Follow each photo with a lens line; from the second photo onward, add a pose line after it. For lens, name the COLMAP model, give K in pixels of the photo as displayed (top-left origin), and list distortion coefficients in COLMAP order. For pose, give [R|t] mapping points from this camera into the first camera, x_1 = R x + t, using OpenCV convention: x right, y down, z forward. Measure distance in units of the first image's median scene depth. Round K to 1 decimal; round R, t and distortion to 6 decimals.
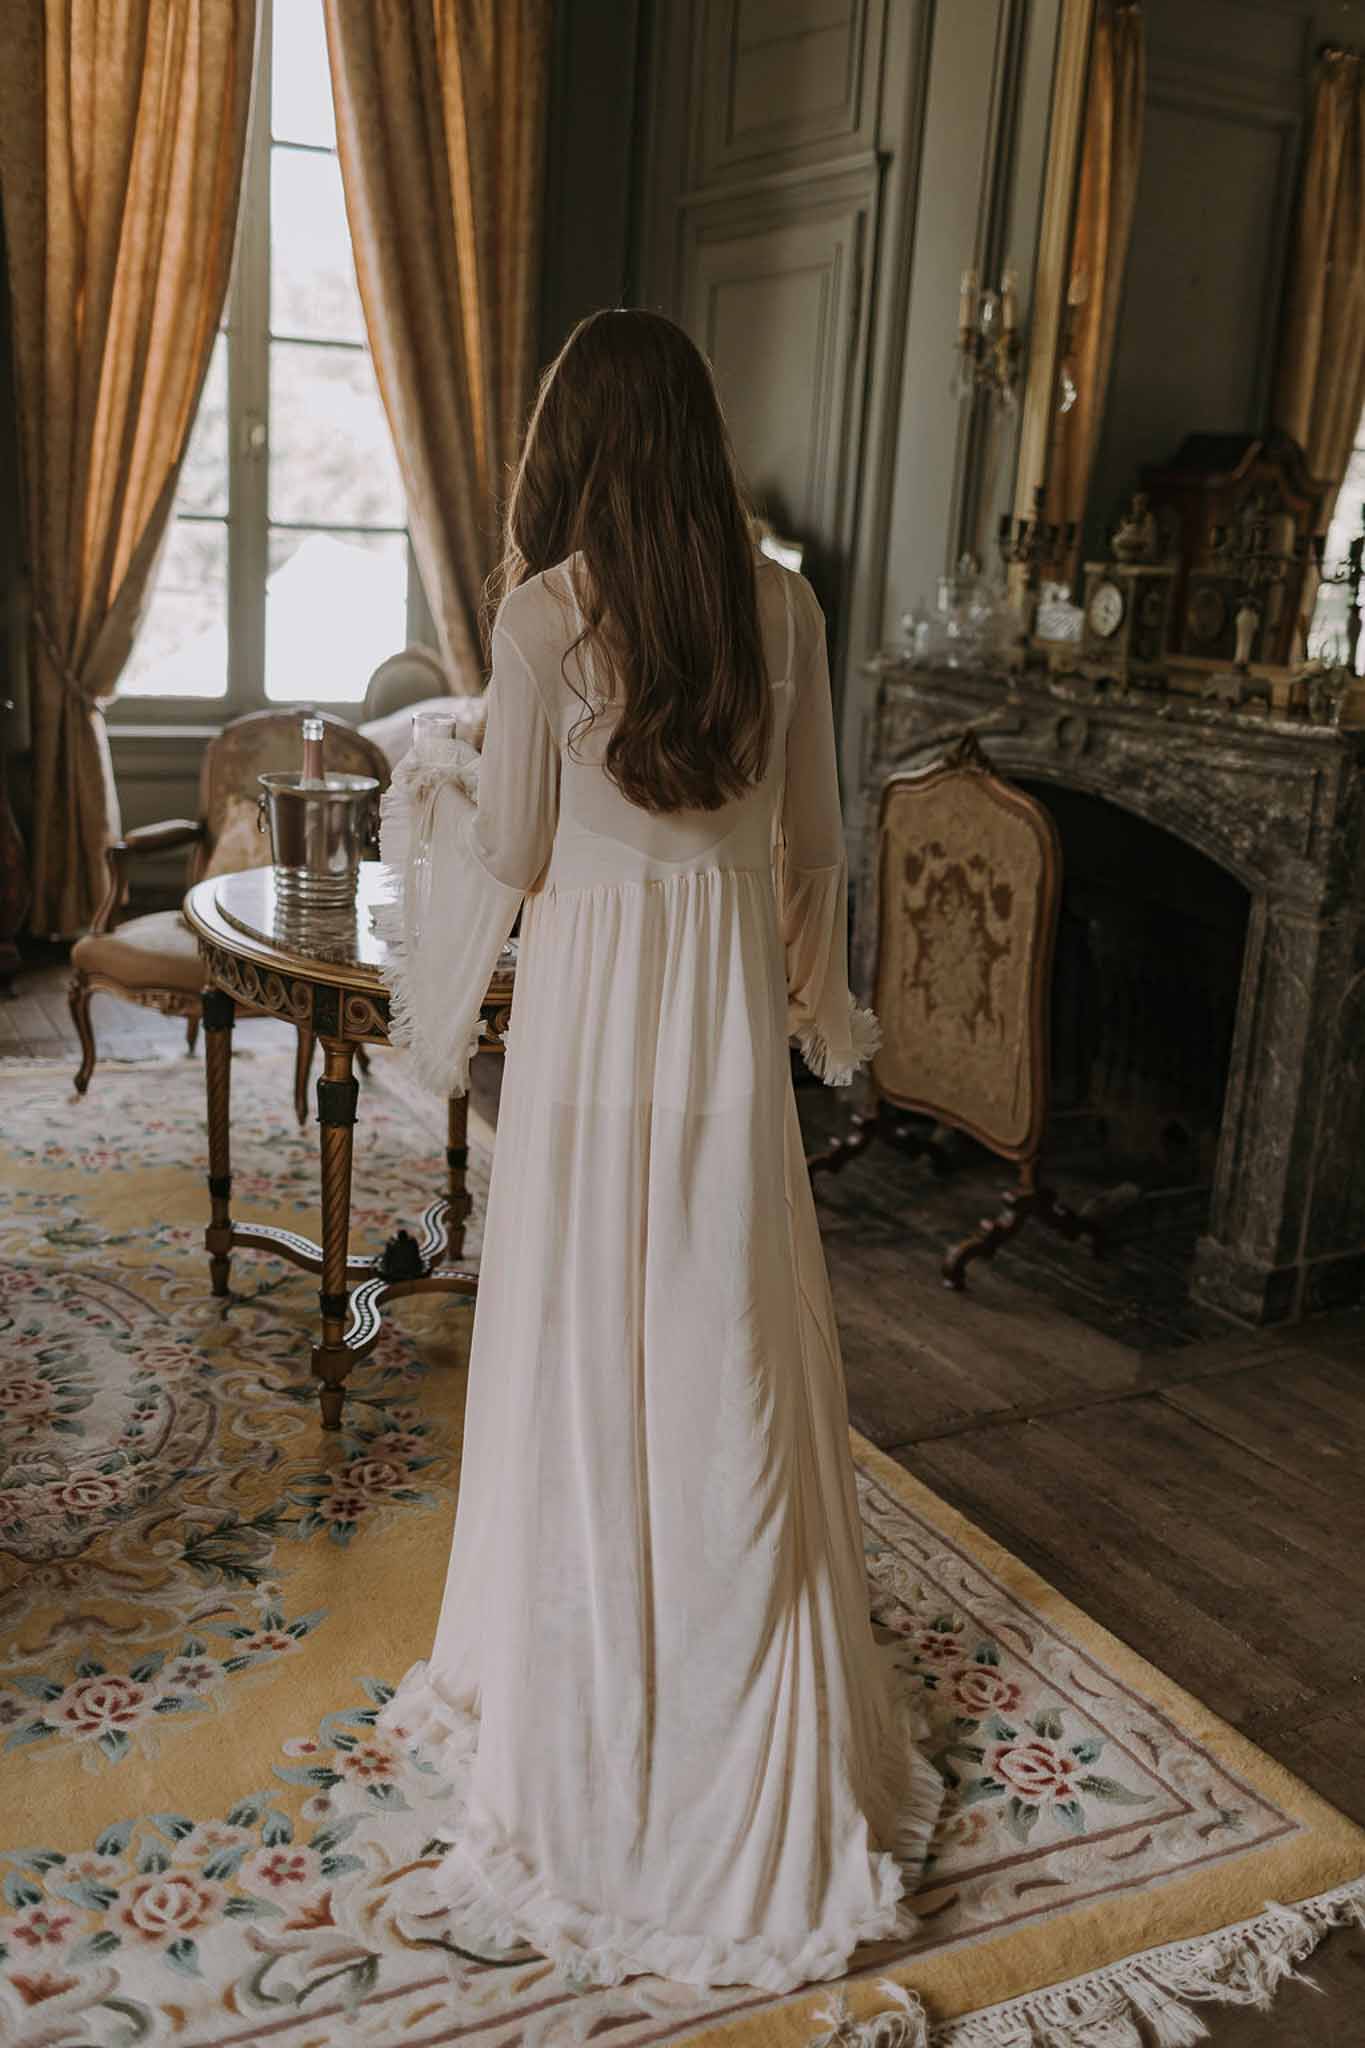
lens RADIAL K [[2102.4, 0, 682.5], [0, 2102.4, 1024.0], [0, 0, 1]] dist [0.056299, 0.007869]
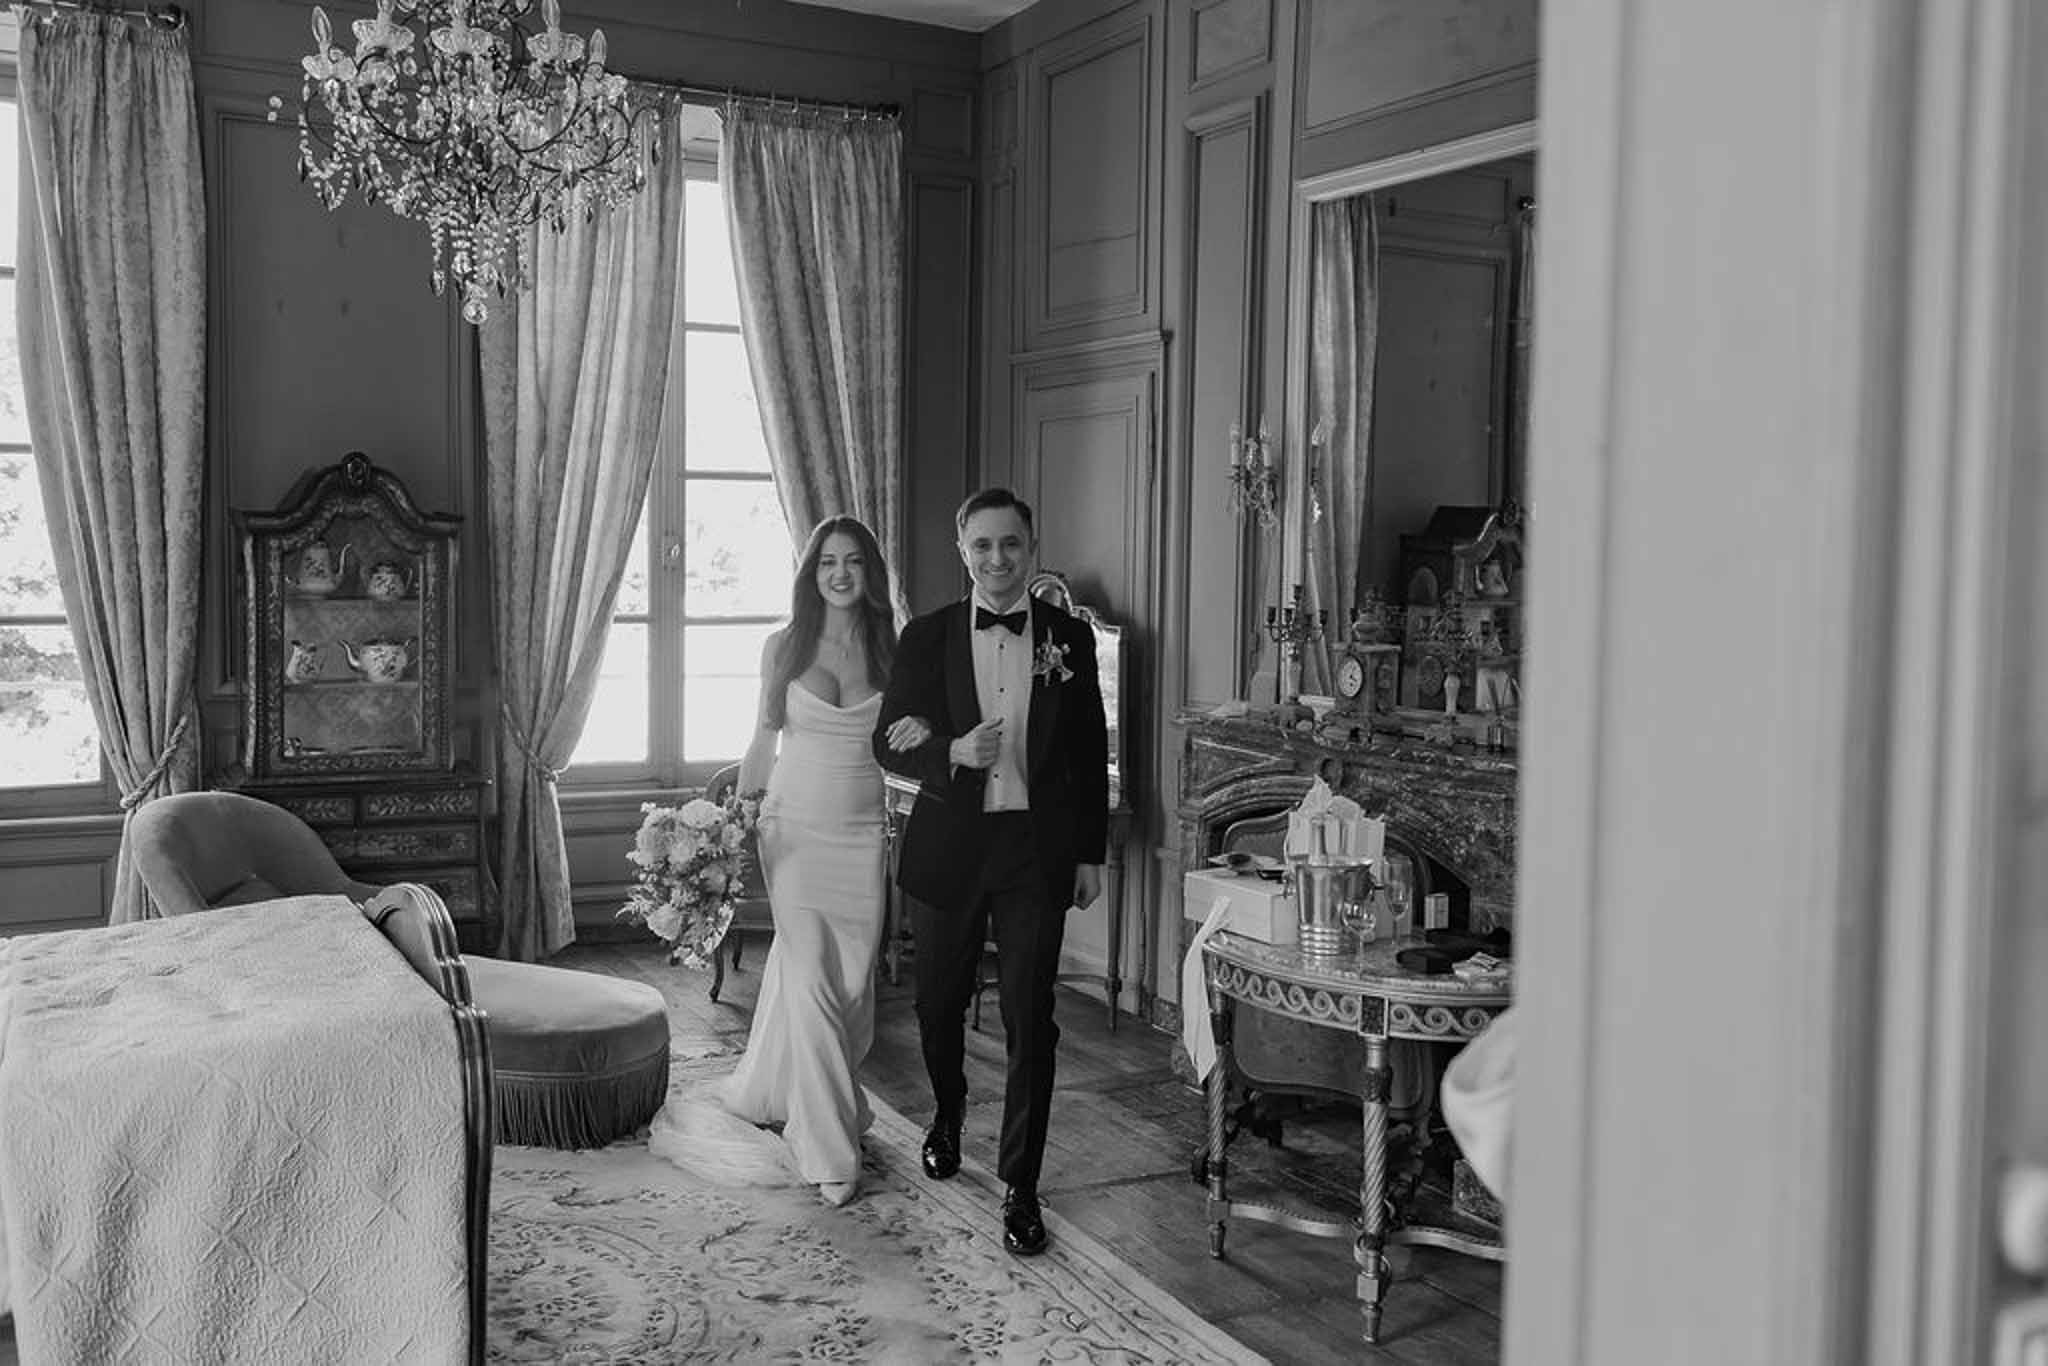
lens RADIAL K [[1963.5, 0, 1024.0], [0, 1963.5, 683.0], [0, 0, 1]] dist [0.001573, 0.006057]
pose [[0.998948, -0.045844, -0.001153, -0.001418], [0.044917, 0.983212, -0.176852, 0.012117], [0.009242, 0.176614, 0.984237, -0.173281]]
